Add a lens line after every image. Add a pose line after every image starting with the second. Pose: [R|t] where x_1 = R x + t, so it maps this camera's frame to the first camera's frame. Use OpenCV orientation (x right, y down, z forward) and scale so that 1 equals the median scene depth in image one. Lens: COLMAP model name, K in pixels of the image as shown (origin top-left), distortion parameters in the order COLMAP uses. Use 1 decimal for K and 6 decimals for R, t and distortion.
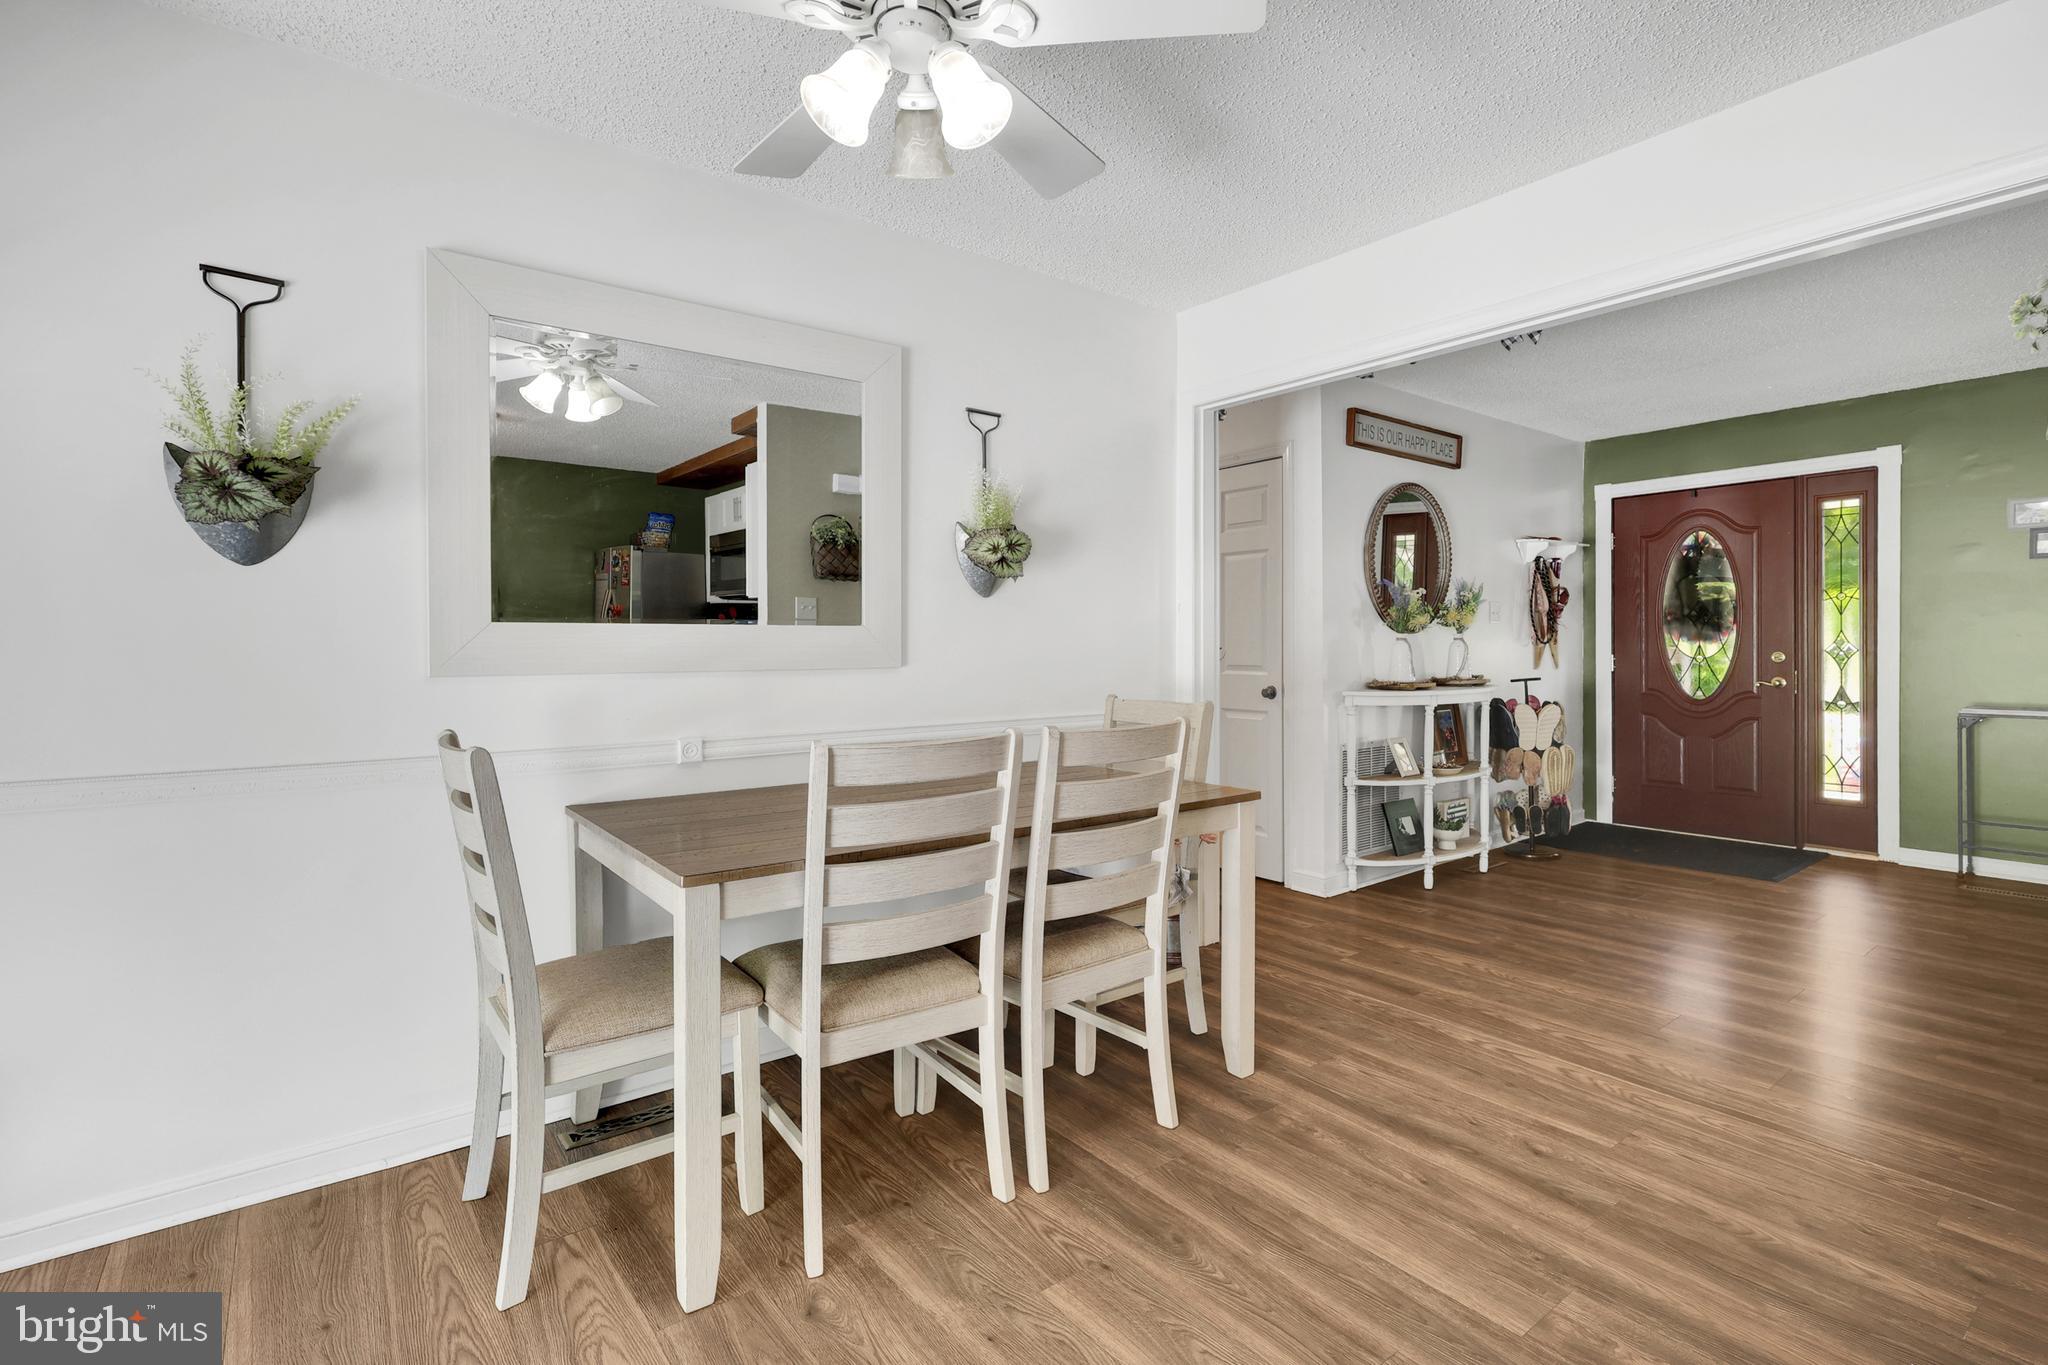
lens RADIAL K [[962.9, 0, 1039.9], [0, 962.9, 650.6], [0, 0, 1]] dist [-0.001159, 0.001728]
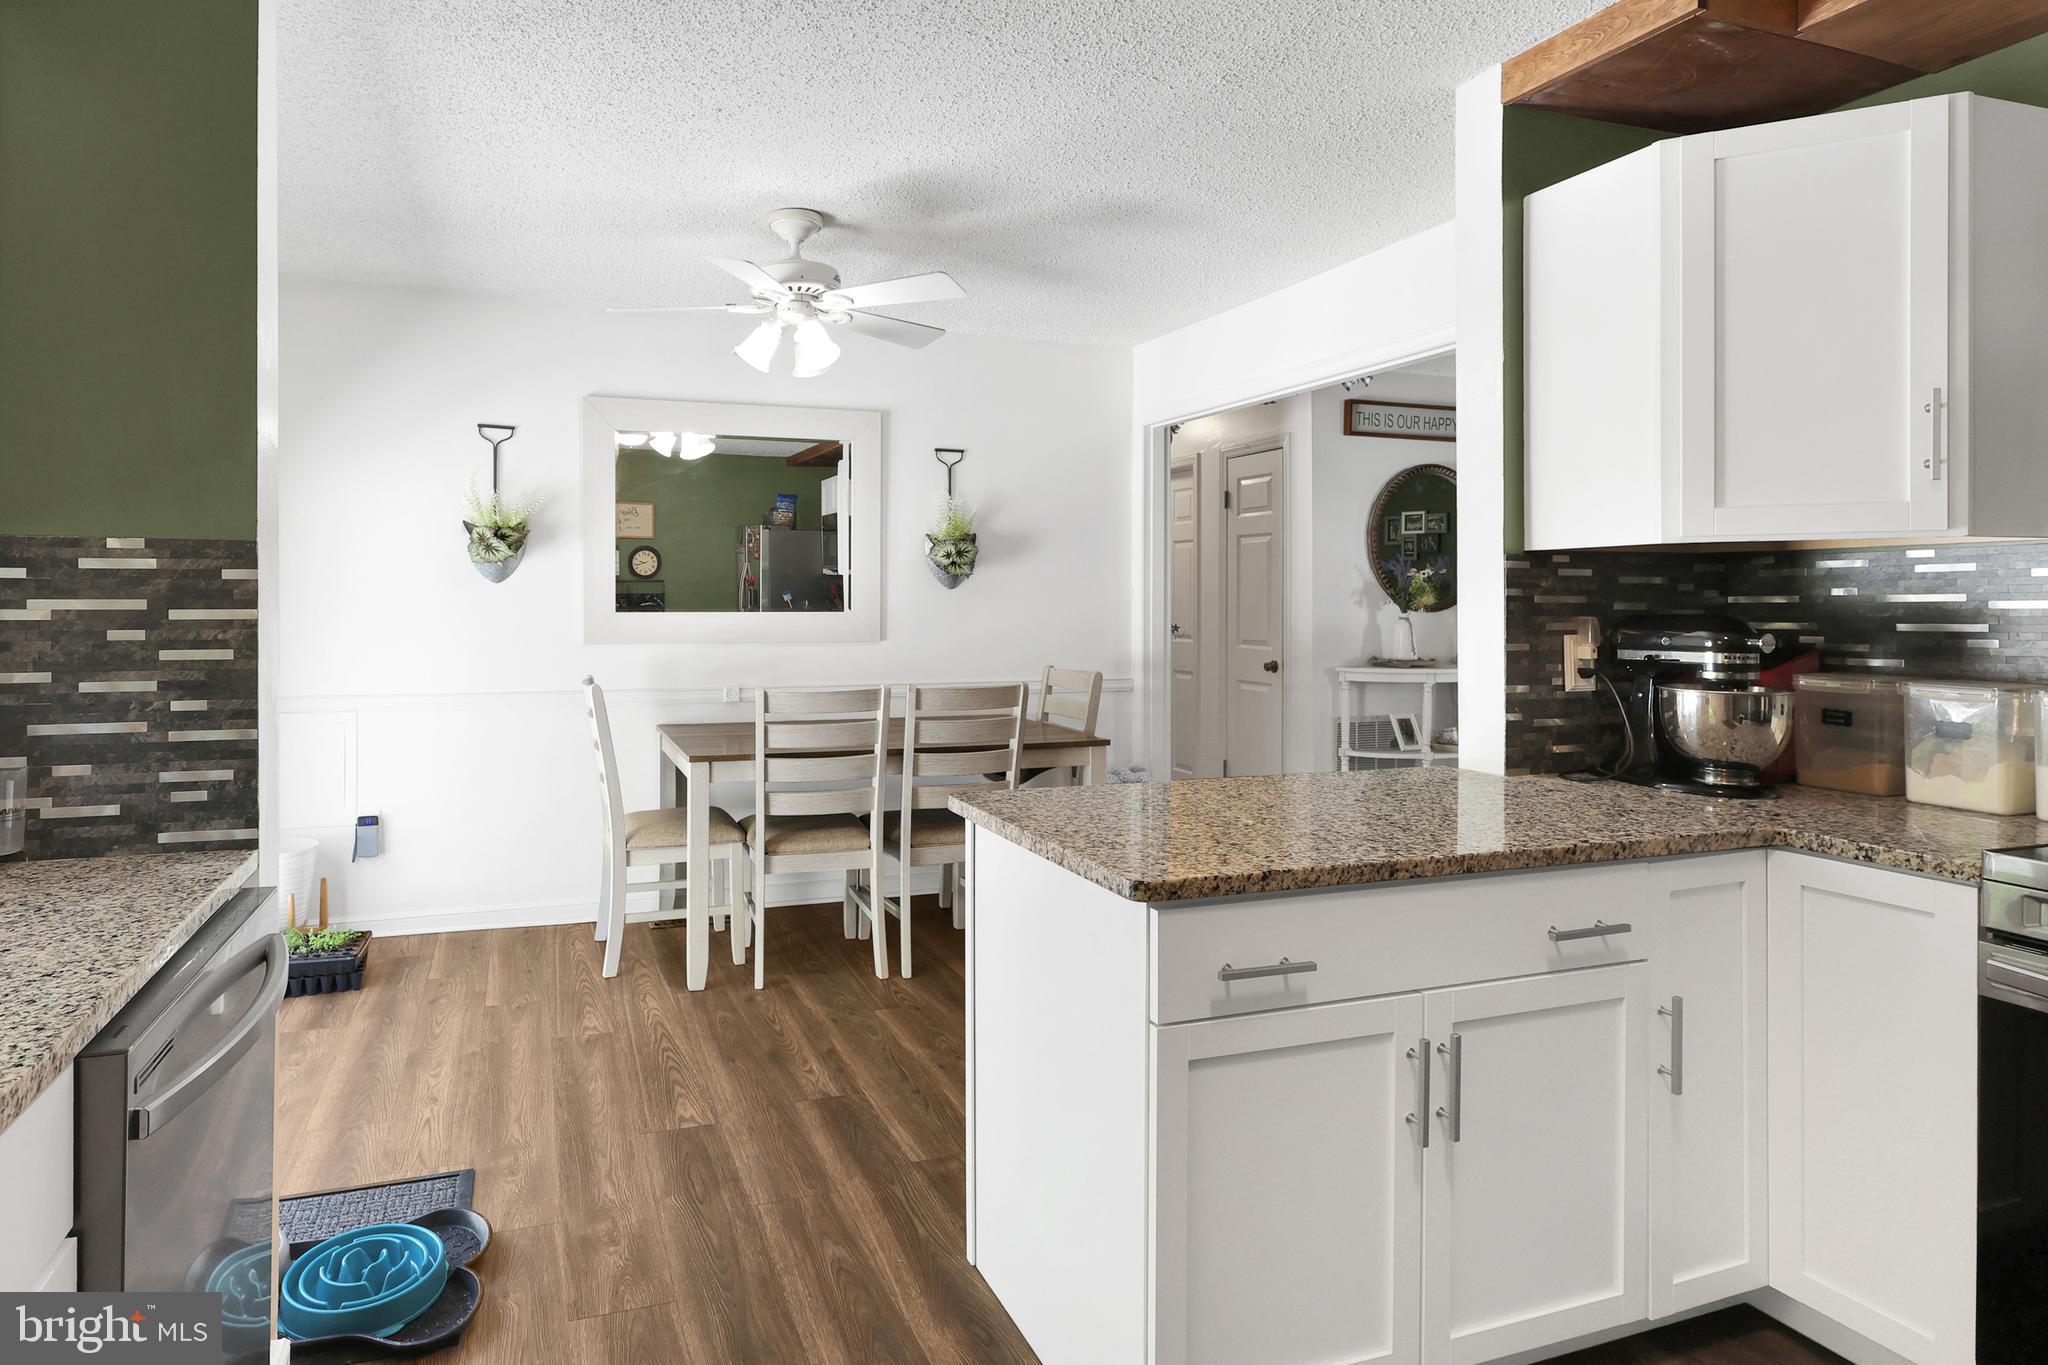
lens RADIAL K [[1108.1, 0, 875.4], [0, 1108.1, 609.6], [0, 0, 1]] dist [0.002562, 0.002147]
pose [[0.939192, 0.009344, -0.343266, 0.251465], [-0.007757, 0.999952, 0.005998, -0.024066], [0.343305, -0.002970, 0.939219, -0.319697]]
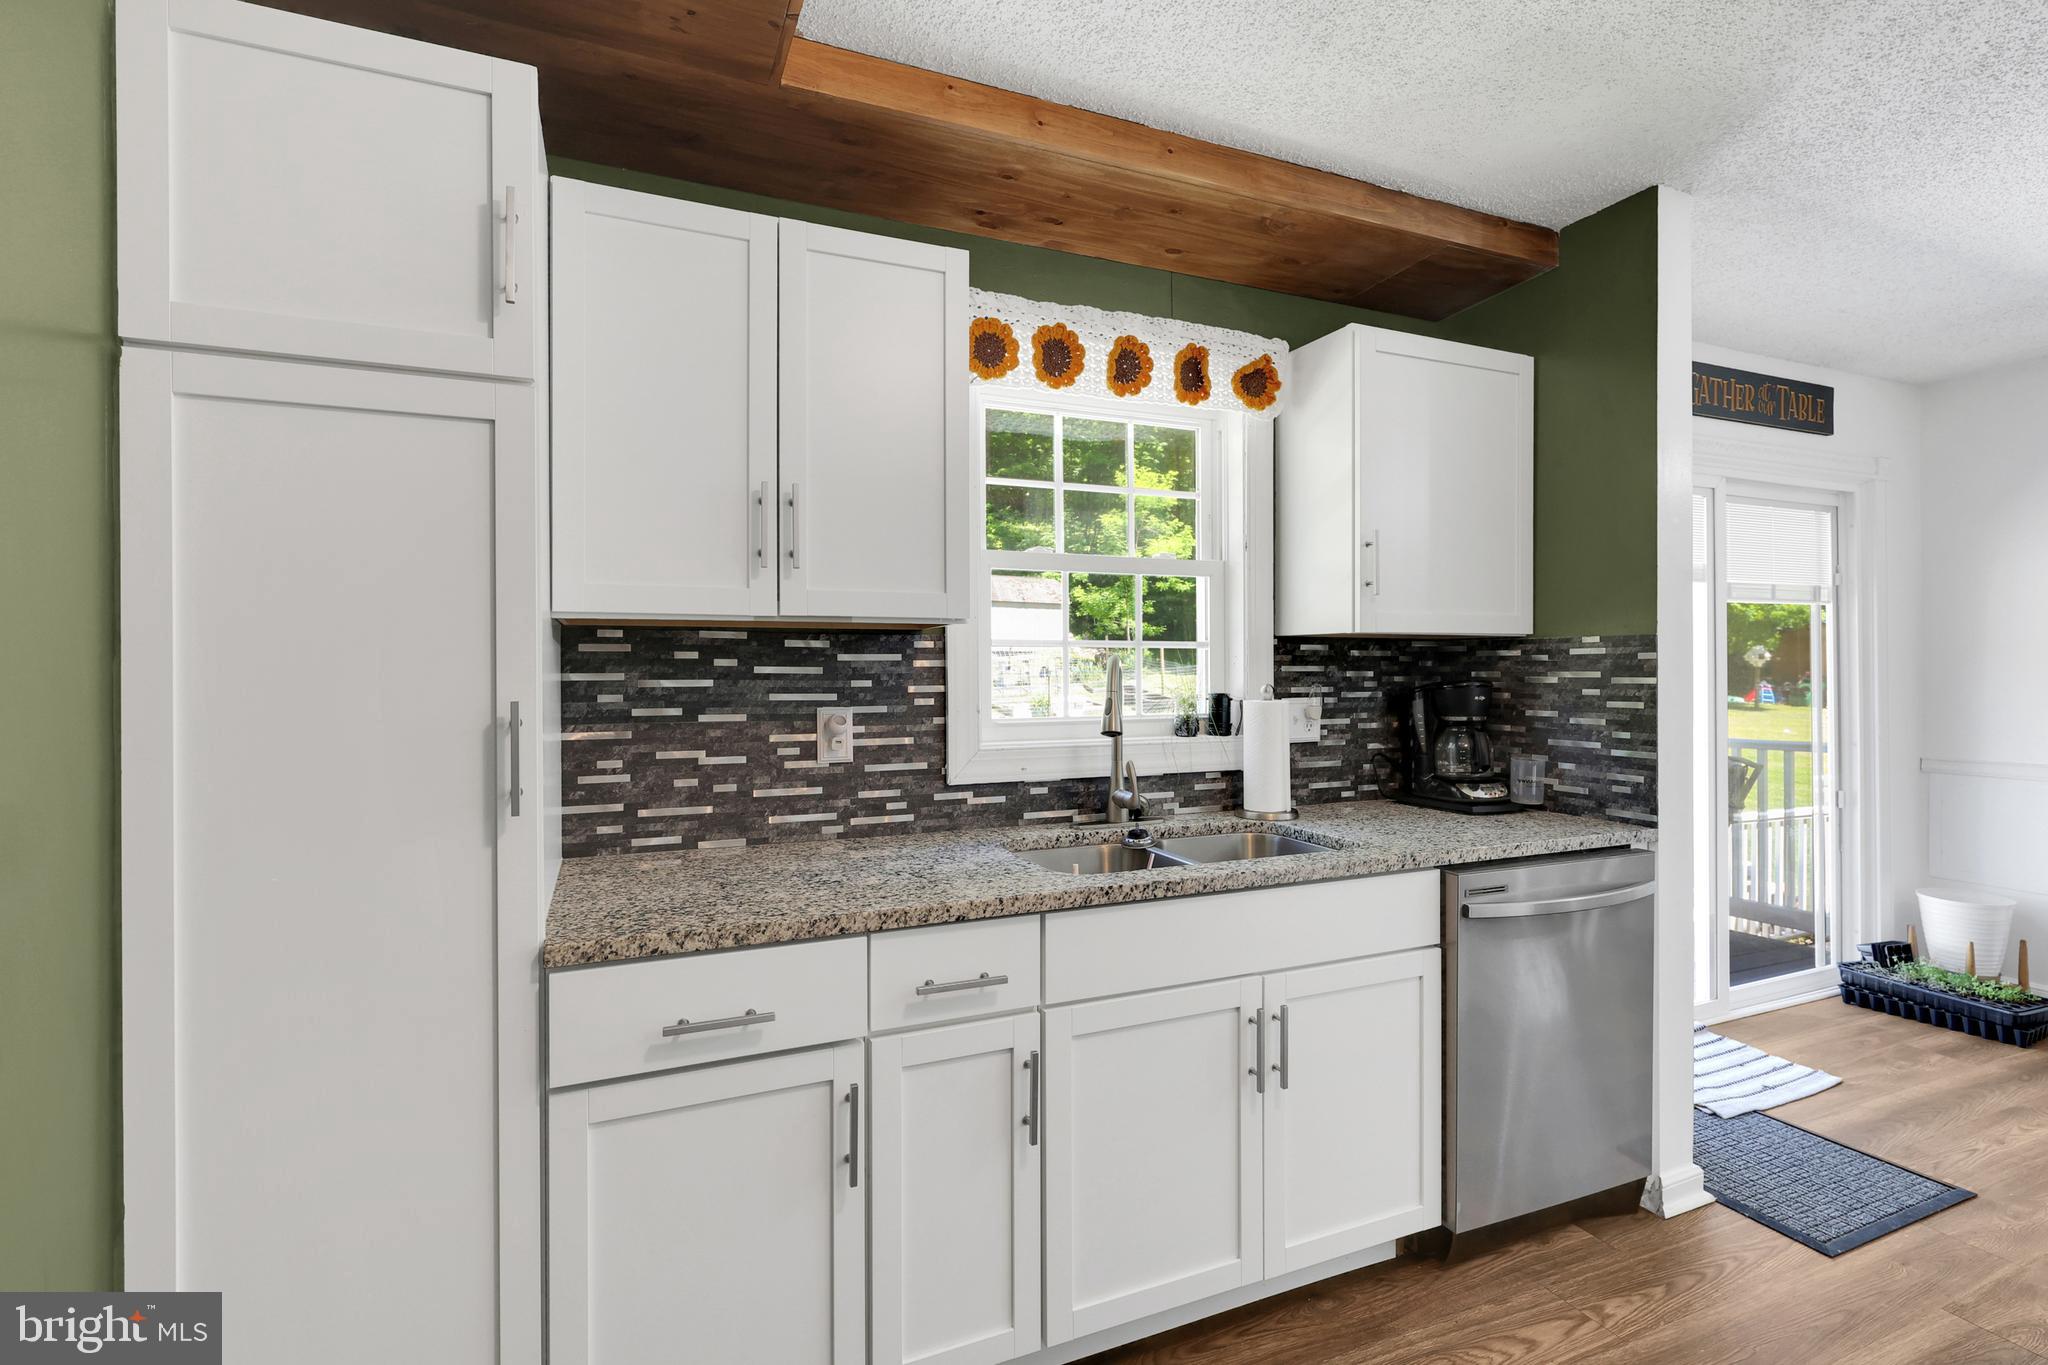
lens RADIAL K [[962.9, 0, 1029.2], [0, 962.9, 667.2], [0, 0, 1]] dist [-0.001159, 0.001728]
pose [[-0.243110, 0.000460, -0.969998, 0.492928], [-0.000600, 1.000000, 0.000624, -0.025854], [0.969998, 0.000733, -0.243110, -0.245429]]
